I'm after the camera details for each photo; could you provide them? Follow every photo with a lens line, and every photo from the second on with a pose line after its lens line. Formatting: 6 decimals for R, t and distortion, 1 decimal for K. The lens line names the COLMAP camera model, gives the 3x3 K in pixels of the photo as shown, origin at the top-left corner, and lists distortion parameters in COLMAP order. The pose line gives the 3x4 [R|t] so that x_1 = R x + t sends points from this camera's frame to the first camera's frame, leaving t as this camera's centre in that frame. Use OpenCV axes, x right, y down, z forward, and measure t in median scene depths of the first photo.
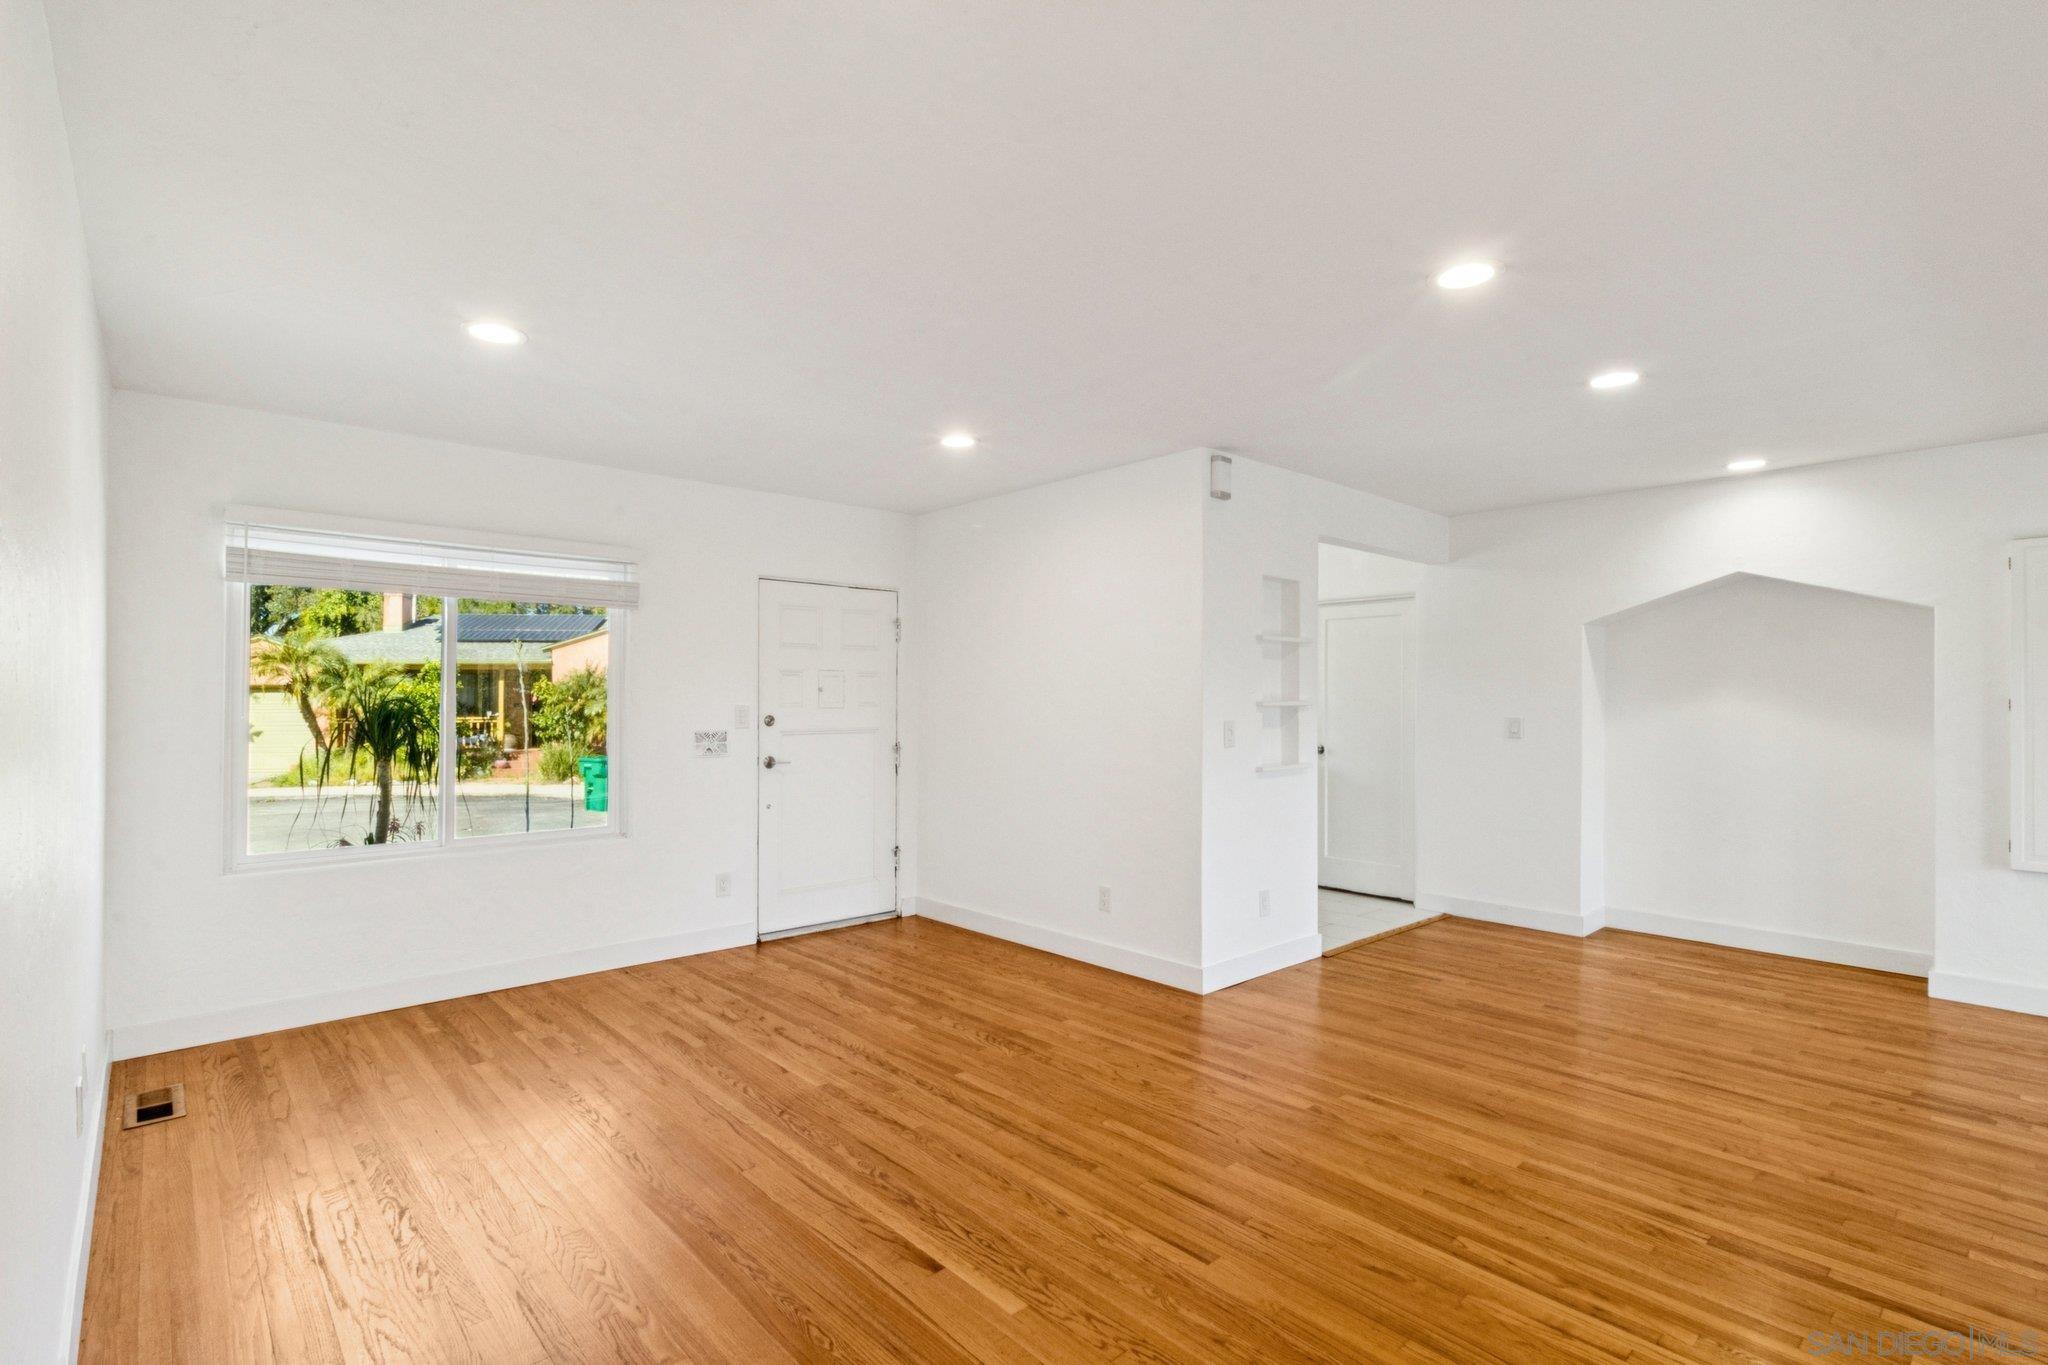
lens RADIAL K [[954.2, 0, 1024.0], [0, 954.2, 695.3], [0, 0, 1]] dist [0.001337, -0.001606]
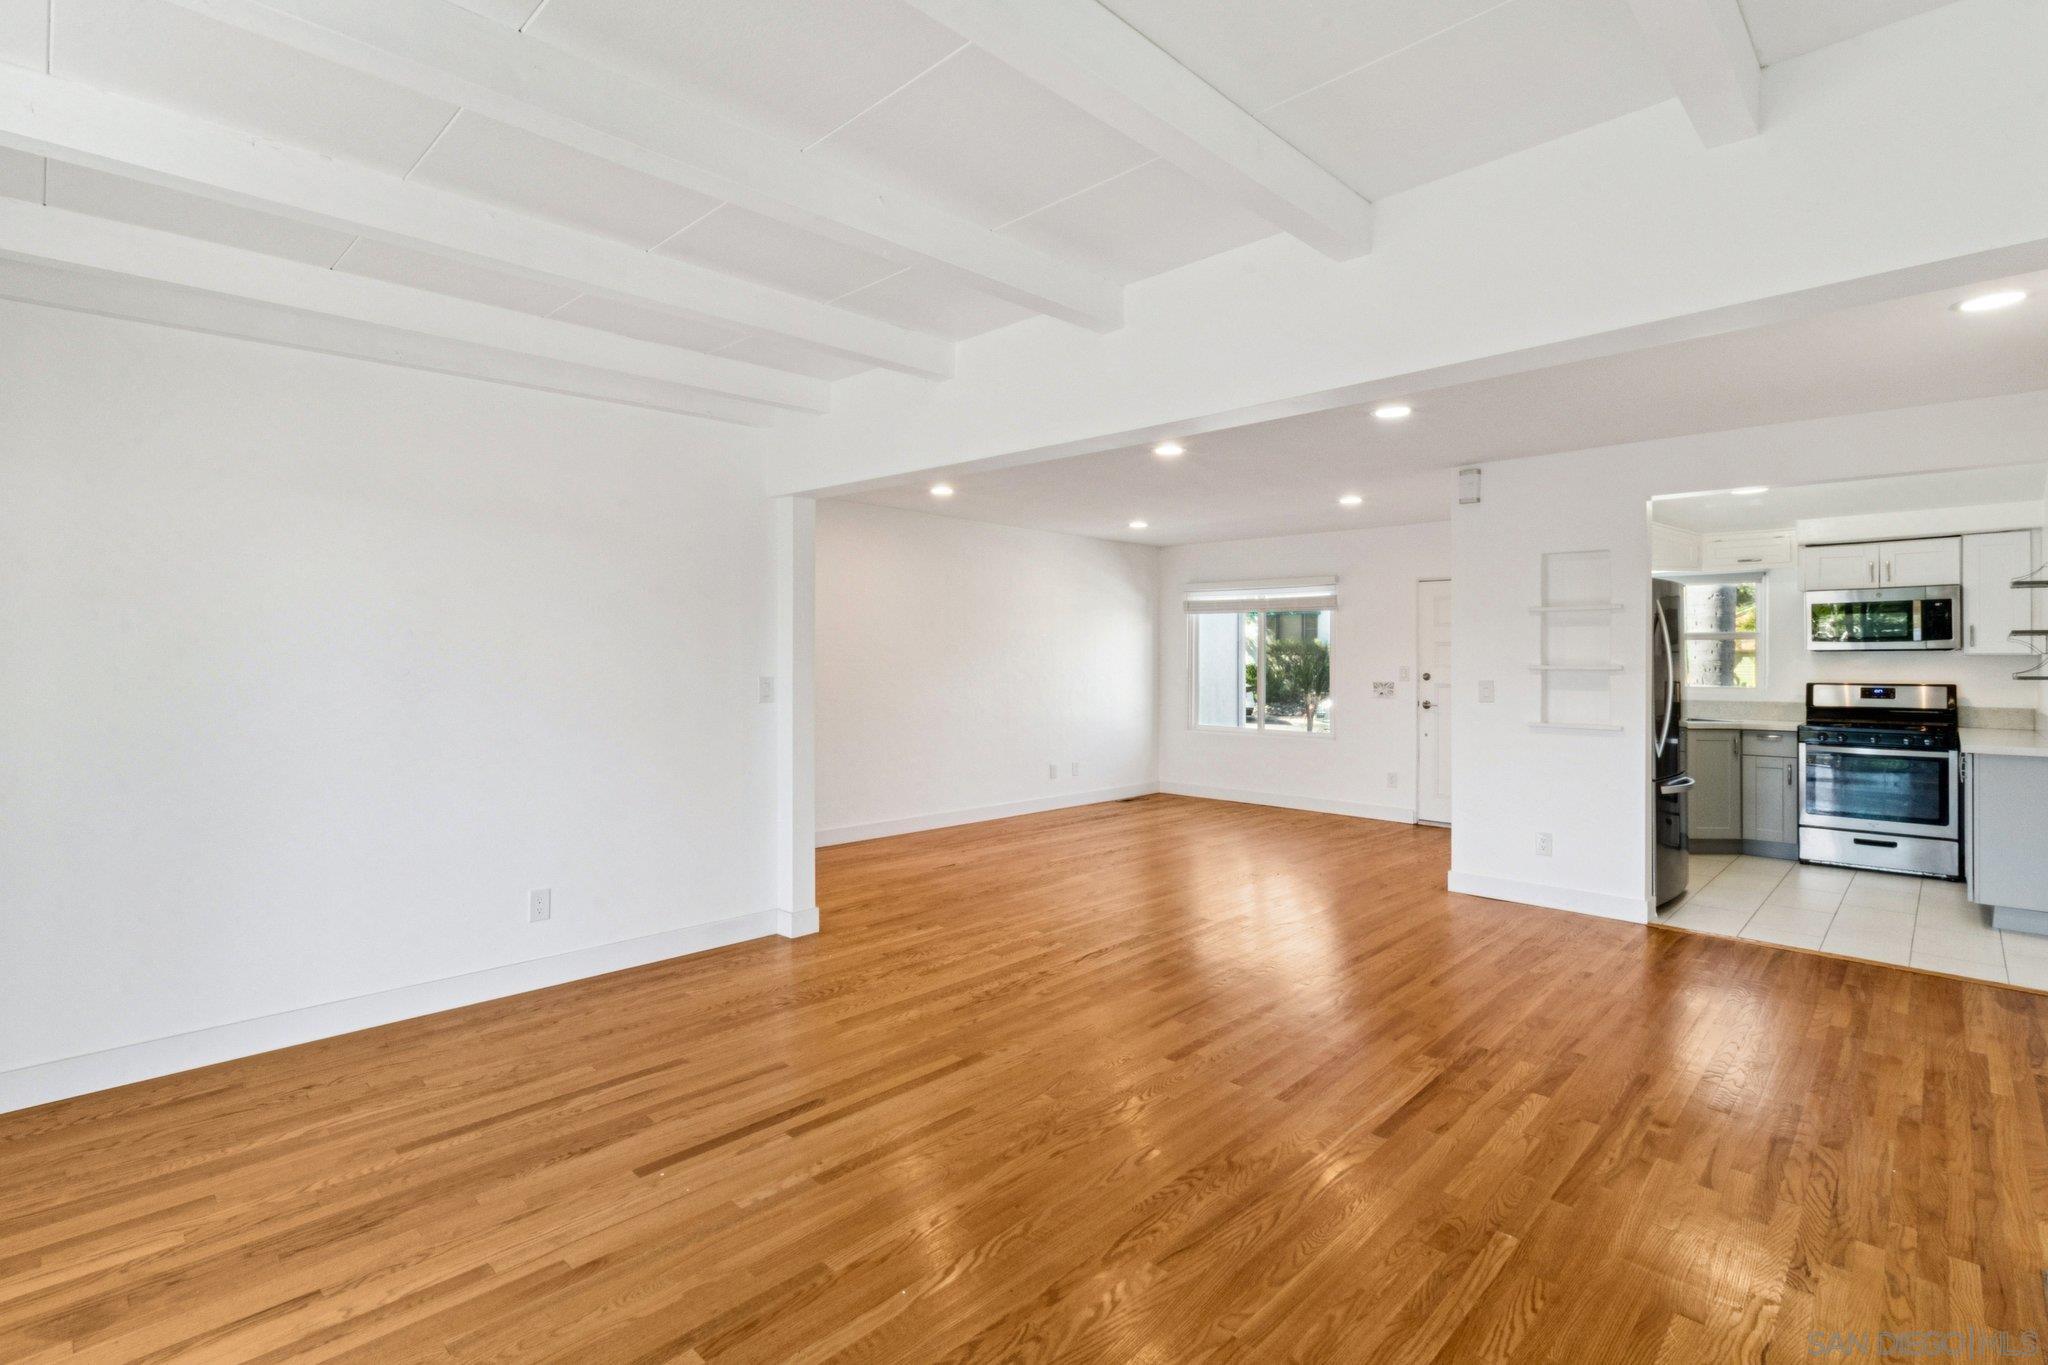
lens RADIAL K [[954.2, 0, 1014.1], [0, 954.2, 648.0], [0, 0, 1]] dist [0.001337, -0.001606]
pose [[0.072419, -0.010587, -0.997318, 1.391427], [-0.001522, 0.999941, -0.010725, -0.001068], [0.997373, 0.002295, 0.072399, 0.304530]]
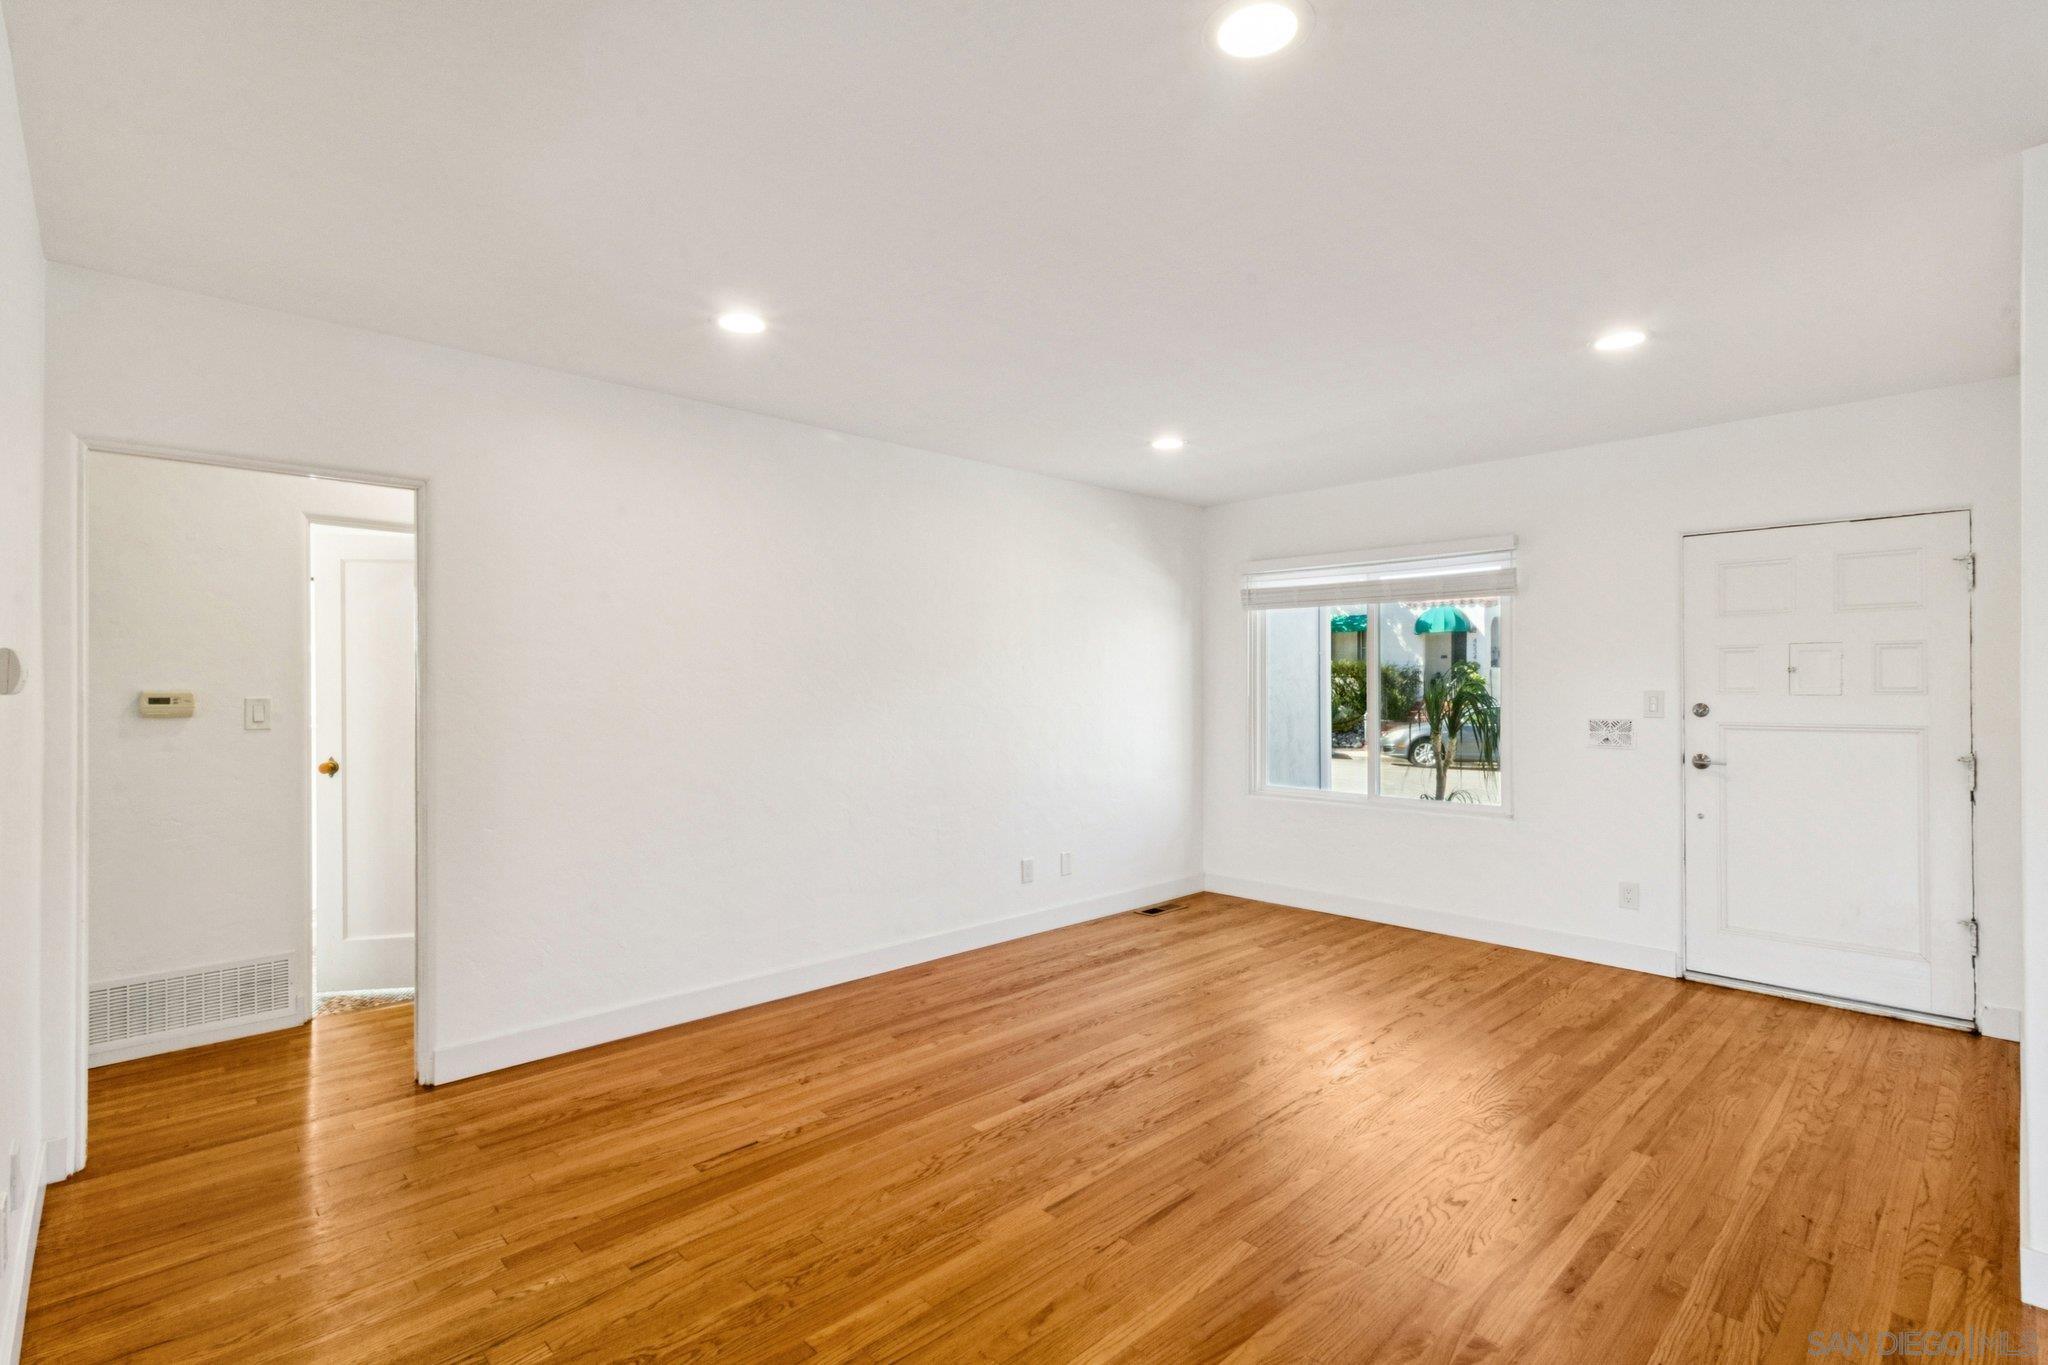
lens RADIAL K [[954.2, 0, 996.2], [0, 954.2, 681.0], [0, 0, 1]] dist [0.001337, -0.001606]
pose [[0.020782, -0.005042, -0.999771, 0.632653], [0.006881, 0.999964, -0.004900, 0.002221], [0.999760, -0.006777, 0.020816, 0.462065]]
